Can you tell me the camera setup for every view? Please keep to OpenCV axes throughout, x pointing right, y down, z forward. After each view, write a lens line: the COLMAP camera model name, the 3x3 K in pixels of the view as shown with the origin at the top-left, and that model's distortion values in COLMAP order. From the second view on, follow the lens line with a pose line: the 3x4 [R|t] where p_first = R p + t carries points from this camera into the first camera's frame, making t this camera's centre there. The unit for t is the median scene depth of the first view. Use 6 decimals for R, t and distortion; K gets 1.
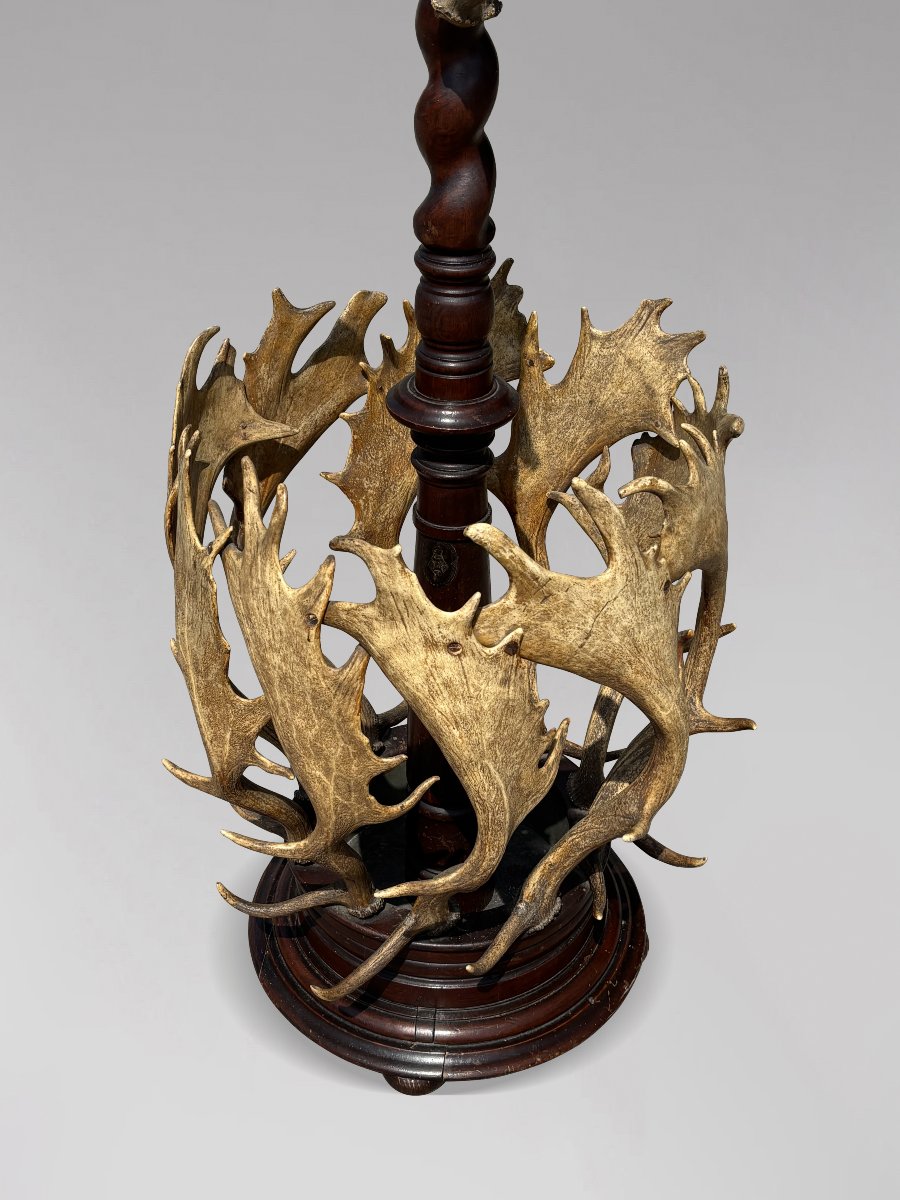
lens RADIAL K [[1489.4, 0, 451.9], [0, 1489.4, 629.0], [0, 0, 1]] dist [0.091962, 0.000000]
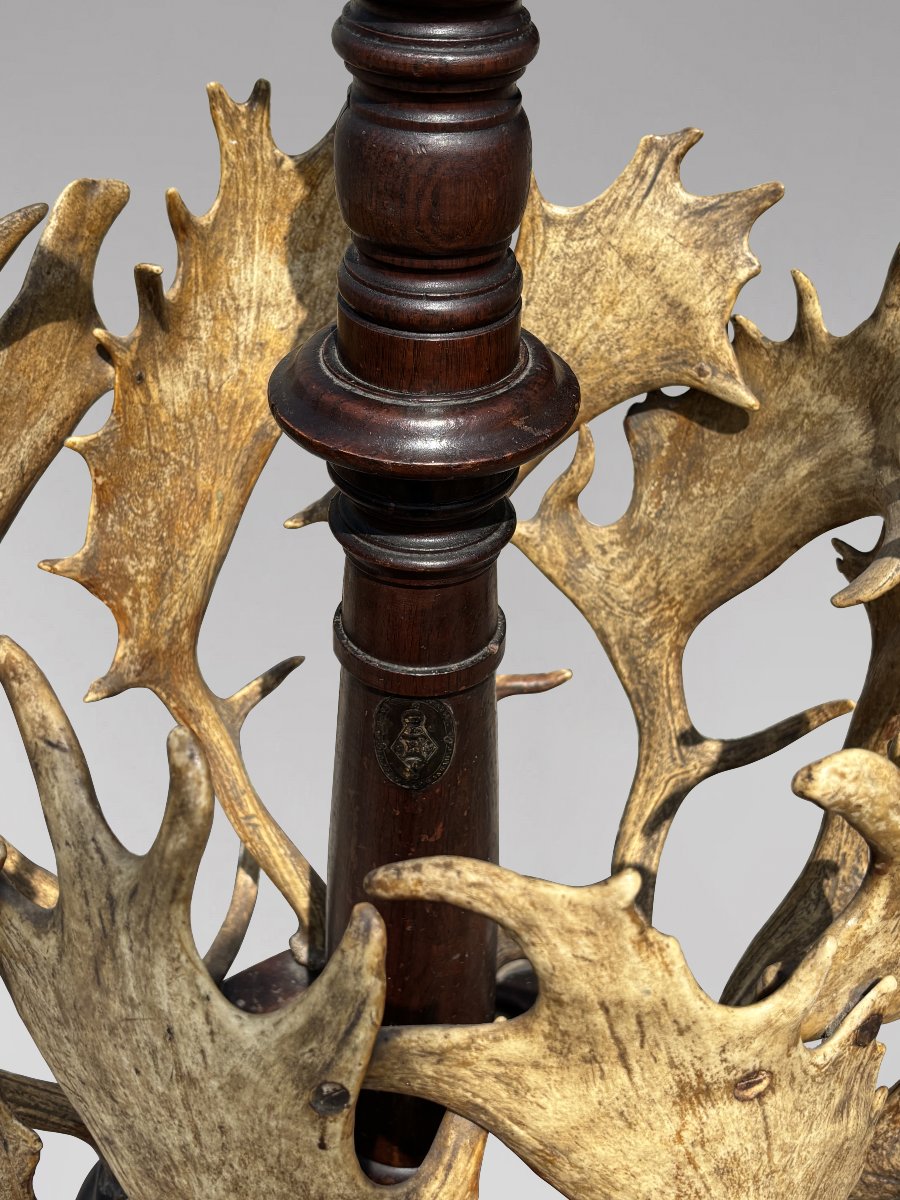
lens RADIAL K [[1489.4, 0, 440.7], [0, 1489.4, 601.4], [0, 0, 1]] dist [0.091962, 0.000000]
pose [[0.939501, -0.188220, 0.286200, -0.127346], [0.179246, 0.982123, 0.057488, -0.114437], [-0.291904, -0.002710, 0.956444, 0.572873]]
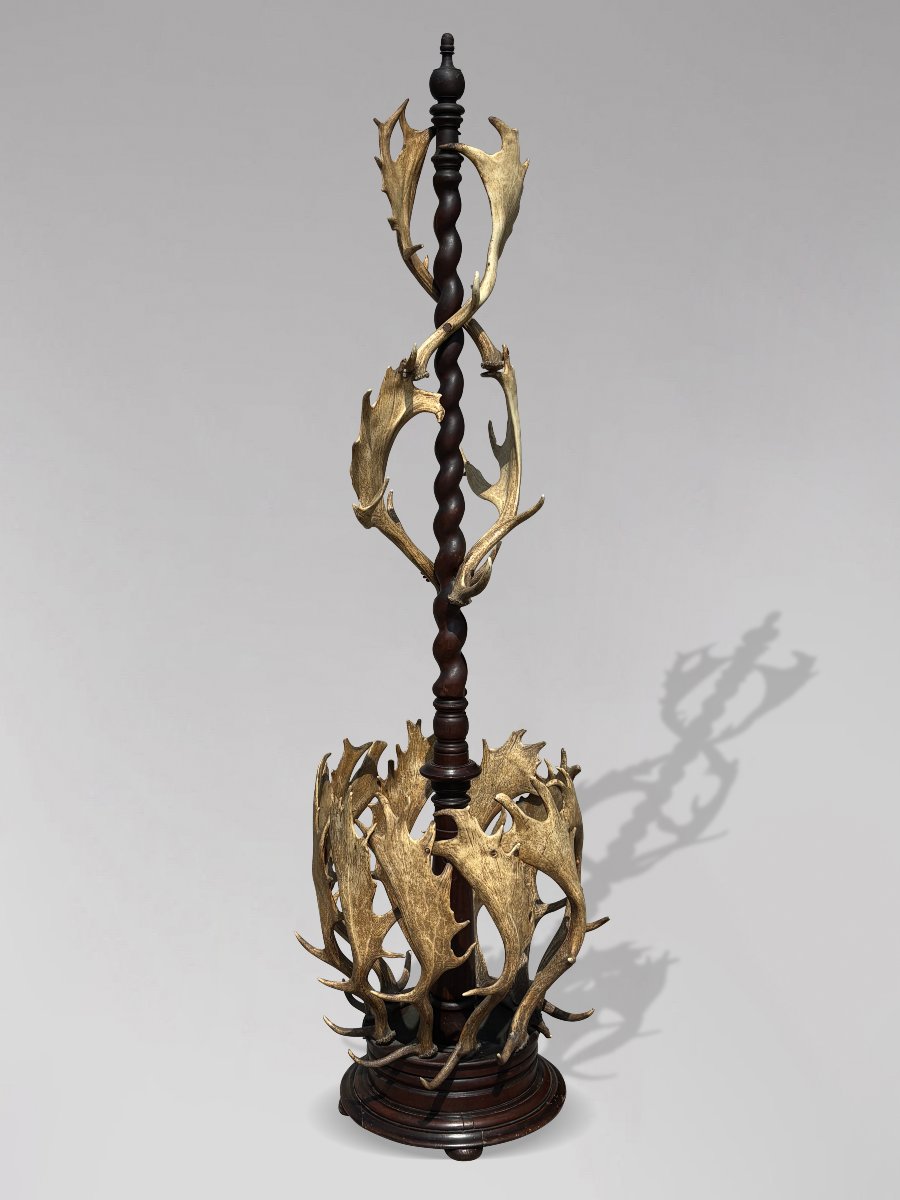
lens RADIAL K [[1489.4, 0, 440.5], [0, 1489.4, 600.9], [0, 0, 1]] dist [0.091962, 0.000000]
pose [[0.964428, -0.059839, 0.257484, -0.541534], [0.164628, 0.898051, -0.407924, 0.492835], [-0.206824, 0.435803, 0.875956, -0.968991]]
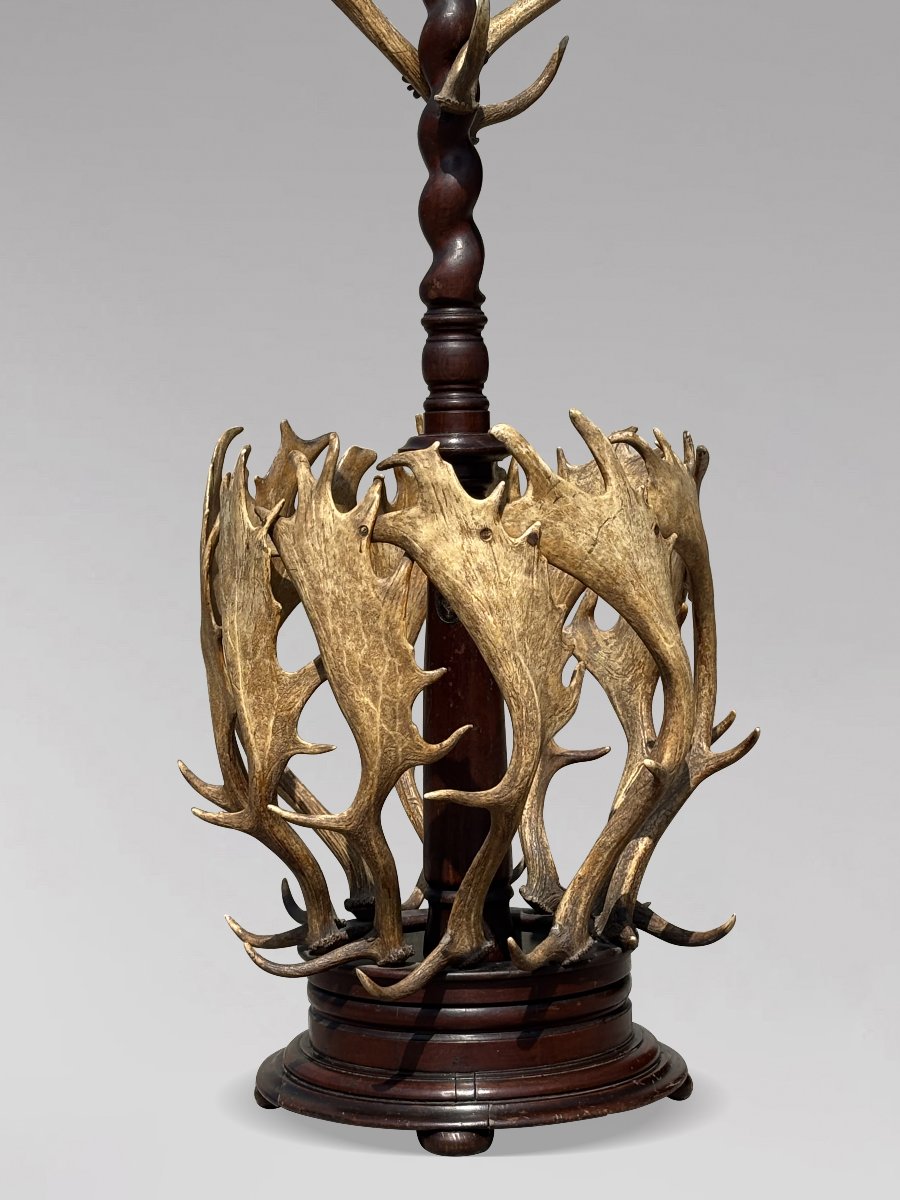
lens RADIAL K [[2800.3, 0, 437.2], [0, 2800.3, 628.1], [0, 0, 1]] dist [0.230362, 0.000000]
pose [[0.996188, -0.040093, 0.077470, -0.183044], [0.074043, 0.858181, -0.507979, 1.038927], [-0.046117, 0.511779, 0.857879, -0.765694]]
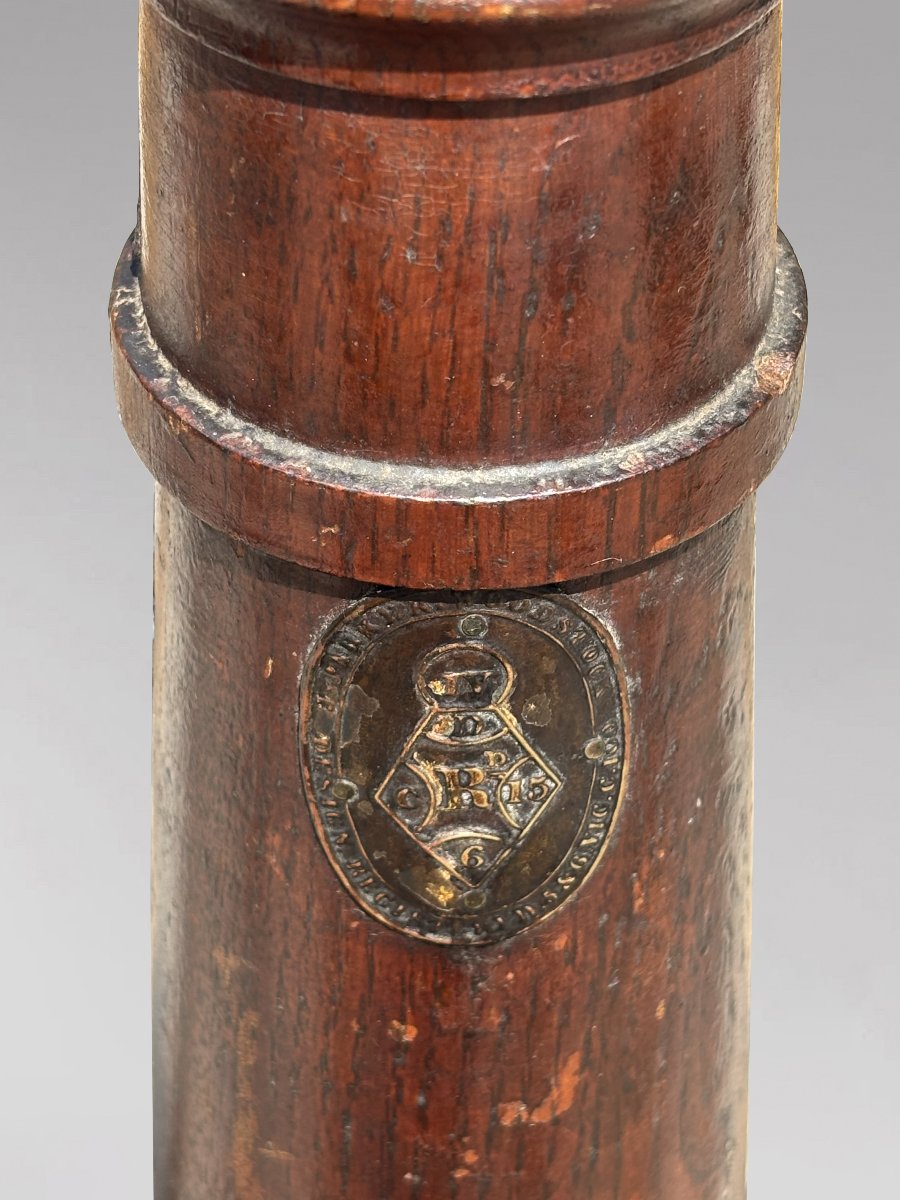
lens RADIAL K [[2800.3, 0, 450.5], [0, 2800.3, 599.7], [0, 0, 1]] dist [0.230362, 0.000000]
pose [[0.909620, -0.272493, 0.313591, -0.076581], [0.238794, 0.960622, 0.142067, -0.090316], [-0.339955, -0.054343, 0.938870, 0.816218]]
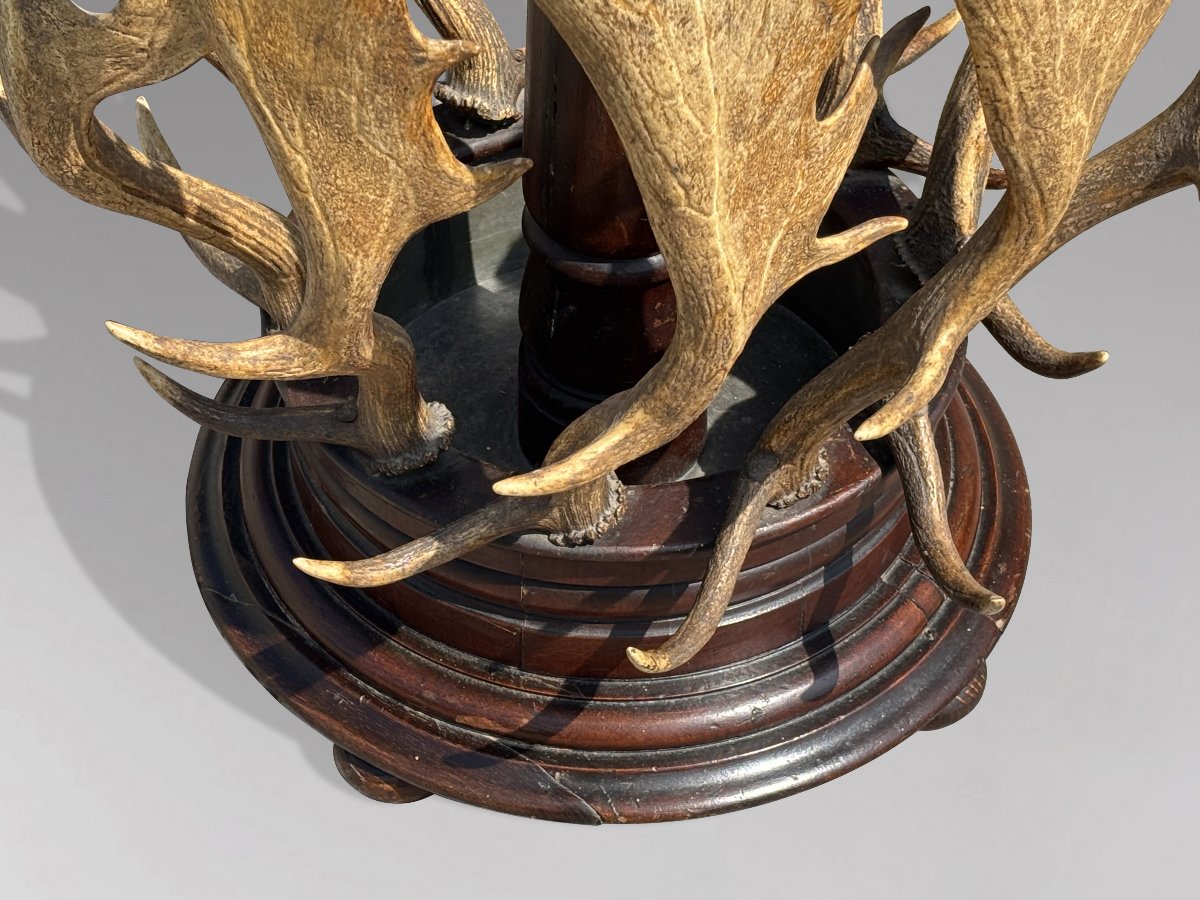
lens RADIAL K [[2800.3, 0, 599.3], [0, 2800.3, 449.6], [0, 0, 1]] dist [0.230362, 0.000000]
pose [[0.437280, -0.638331, 0.633498, -0.692236], [0.507258, 0.756733, 0.412364, -0.227995], [-0.742613, 0.141028, 0.654703, 0.532621]]
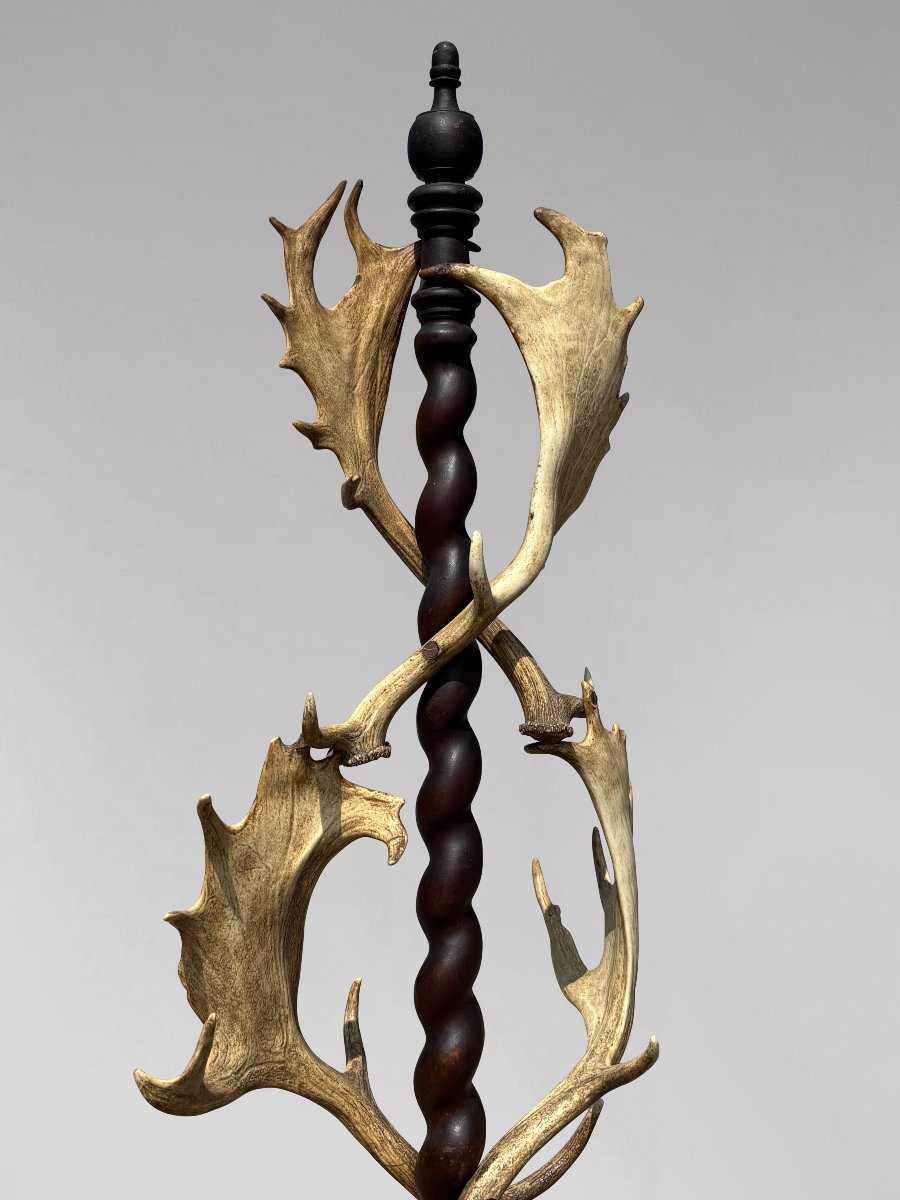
lens RADIAL K [[1489.4, 0, 451.6], [0, 1489.4, 607.9], [0, 0, 1]] dist [0.091962, 0.000000]
pose [[0.999747, -0.013446, -0.018029, 0.025900], [0.000566, 0.816407, -0.577477, -0.139645], [0.022484, 0.577321, 0.816208, -0.143742]]
